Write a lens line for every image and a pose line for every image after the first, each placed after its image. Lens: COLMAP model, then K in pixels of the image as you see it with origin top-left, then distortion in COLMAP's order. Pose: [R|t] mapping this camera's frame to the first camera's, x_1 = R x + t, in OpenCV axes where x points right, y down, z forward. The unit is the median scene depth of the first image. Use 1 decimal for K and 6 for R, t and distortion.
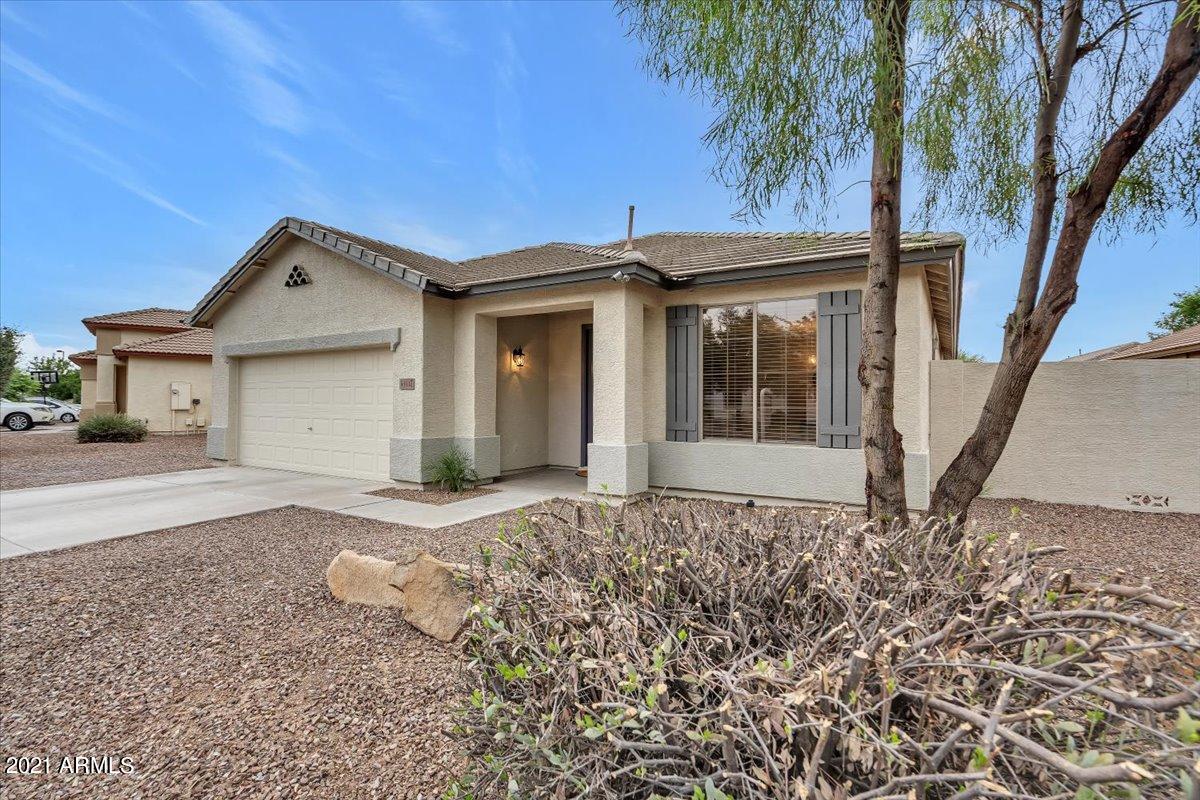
lens RADIAL K [[552.2, 0, 604.1], [0, 552.2, 399.9], [0, 0, 1]] dist [-0.004850, -0.000268]
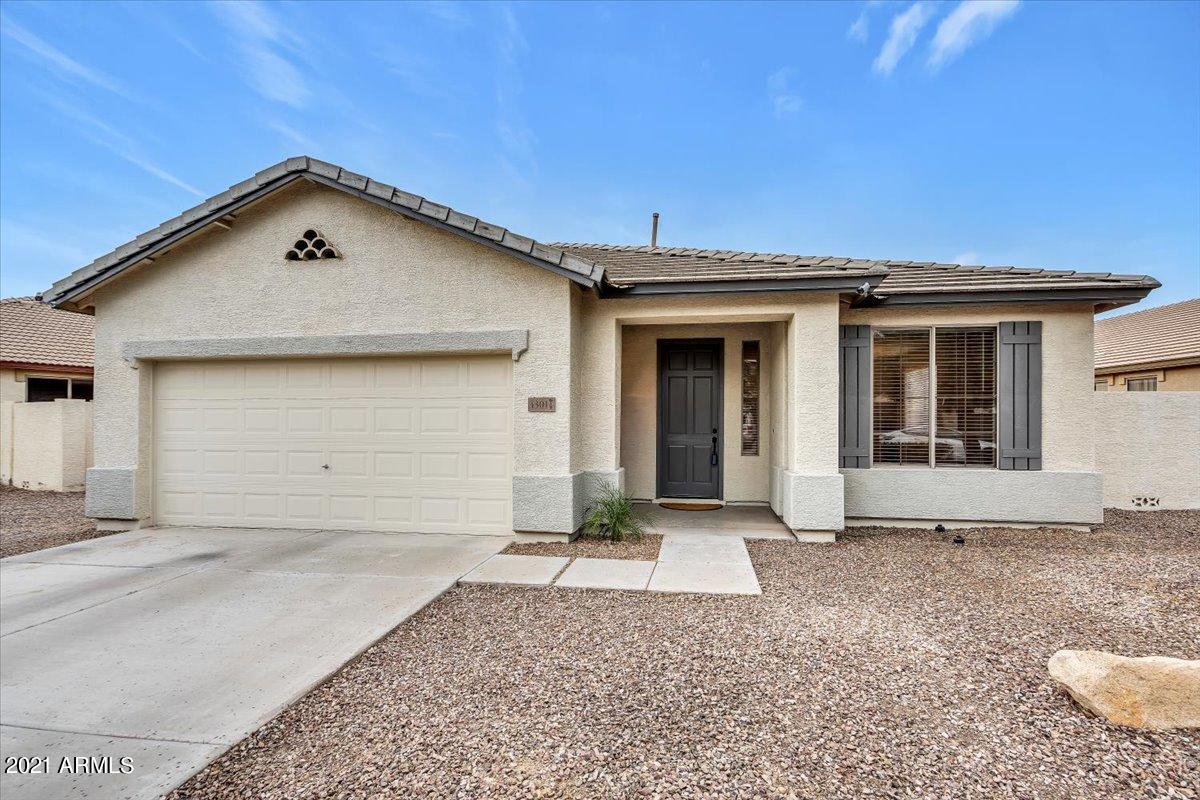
lens RADIAL K [[552.4, 0, 601.8], [0, 552.4, 426.6], [0, 0, 1]] dist [-0.008138, -0.000397]
pose [[0.923670, -0.005674, 0.383146, -0.569862], [0.001970, 0.999947, 0.010059, -0.006258], [-0.383183, -0.008536, 0.923633, 0.264063]]
